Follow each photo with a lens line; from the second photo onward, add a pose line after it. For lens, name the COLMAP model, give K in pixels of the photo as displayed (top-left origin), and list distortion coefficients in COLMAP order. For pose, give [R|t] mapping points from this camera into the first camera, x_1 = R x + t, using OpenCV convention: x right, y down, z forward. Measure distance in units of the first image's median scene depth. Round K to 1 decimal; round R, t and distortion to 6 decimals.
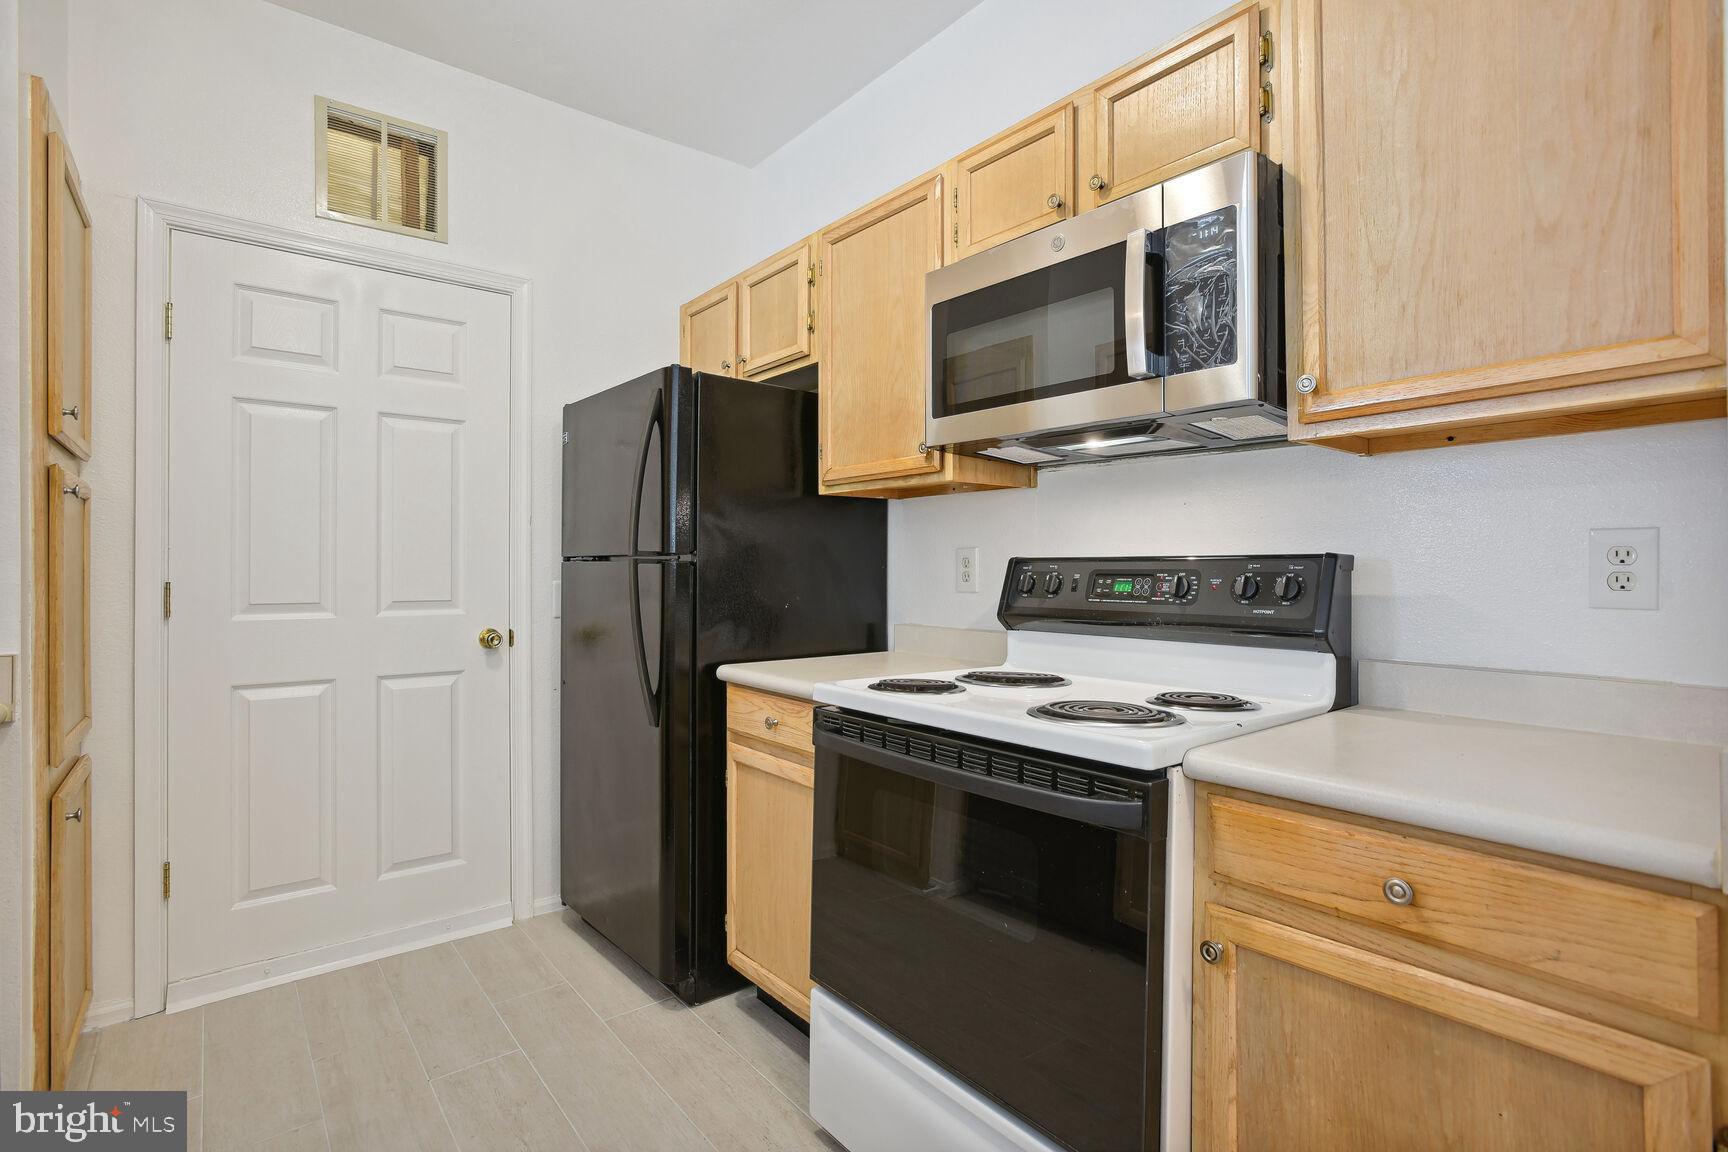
lens RADIAL K [[822.4, 0, 863.5], [0, 822.4, 563.0], [0, 0, 1]] dist [-0.035177, 0.015287]
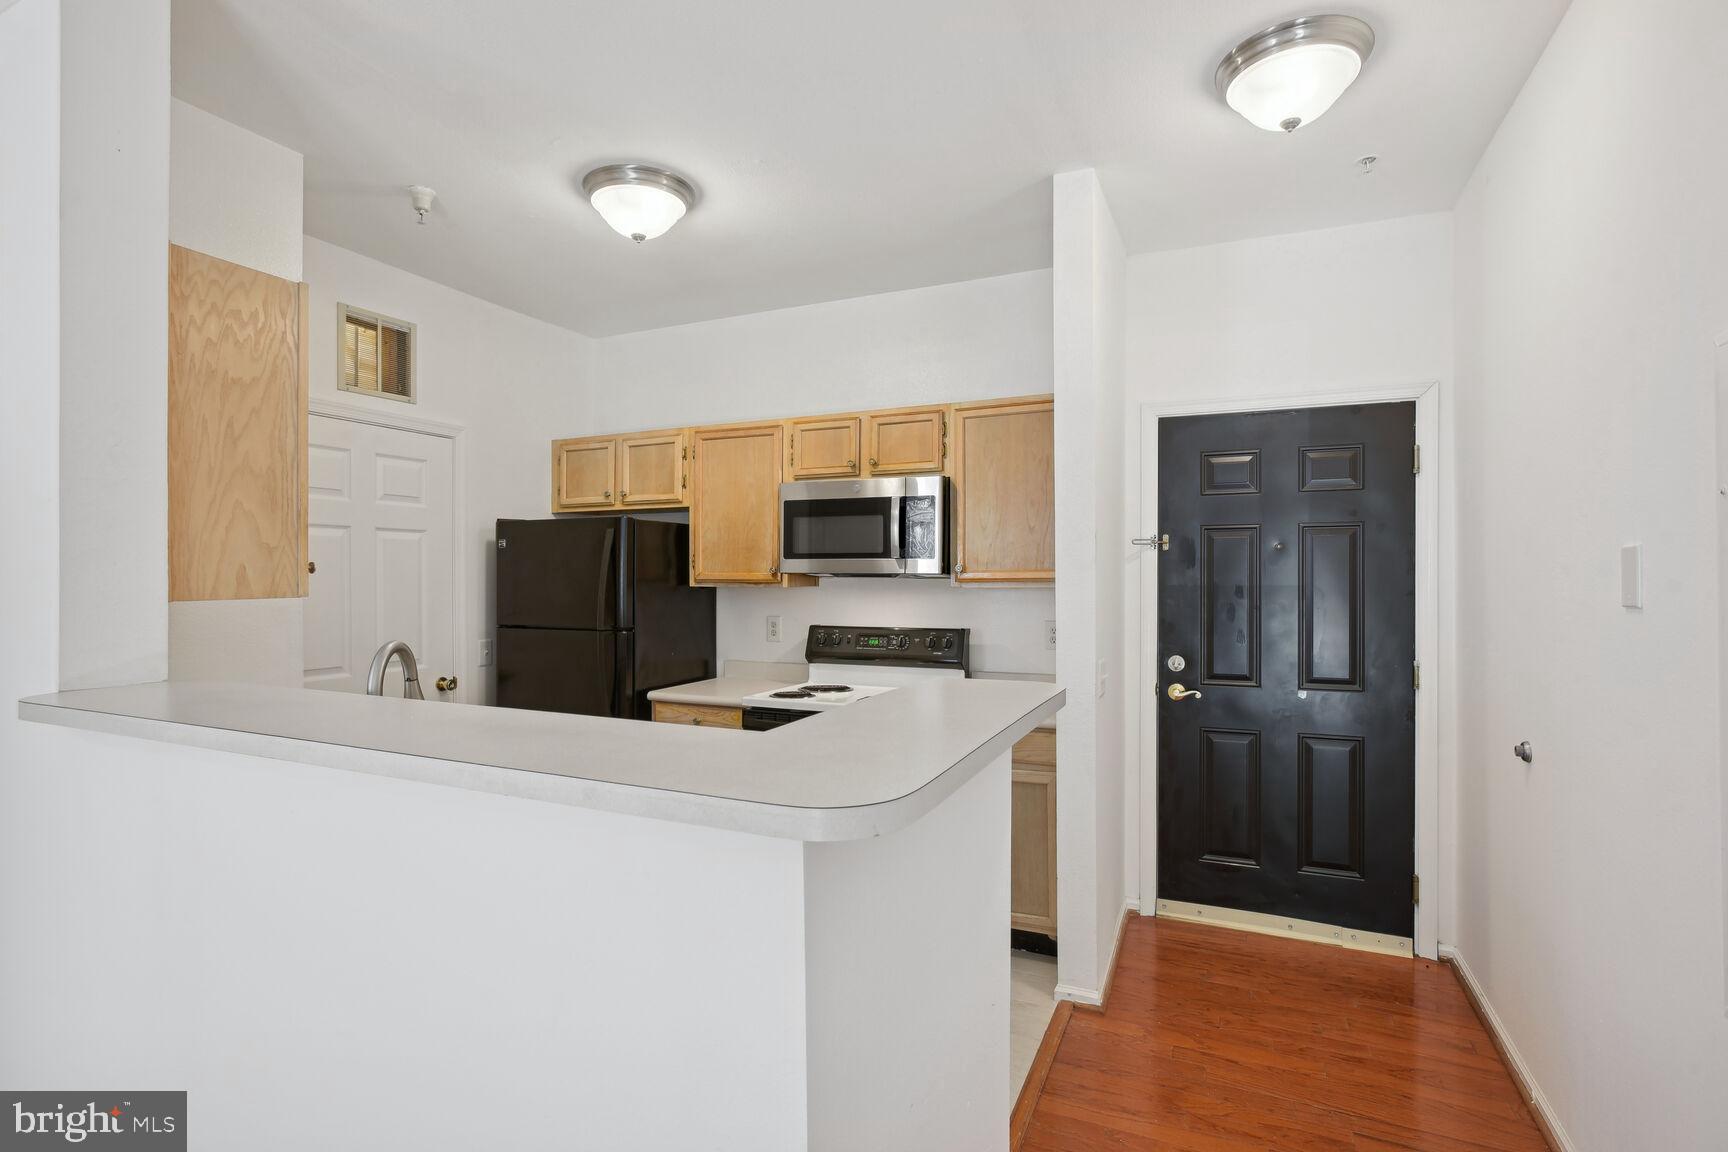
lens RADIAL K [[822.4, 0, 852.6], [0, 822.4, 561.5], [0, 0, 1]] dist [-0.035177, 0.015287]
pose [[0.894296, 0.003327, 0.447463, -0.670109], [0.000550, 0.999963, -0.008534, -0.156676], [-0.447475, 0.007878, 0.894262, -0.857827]]
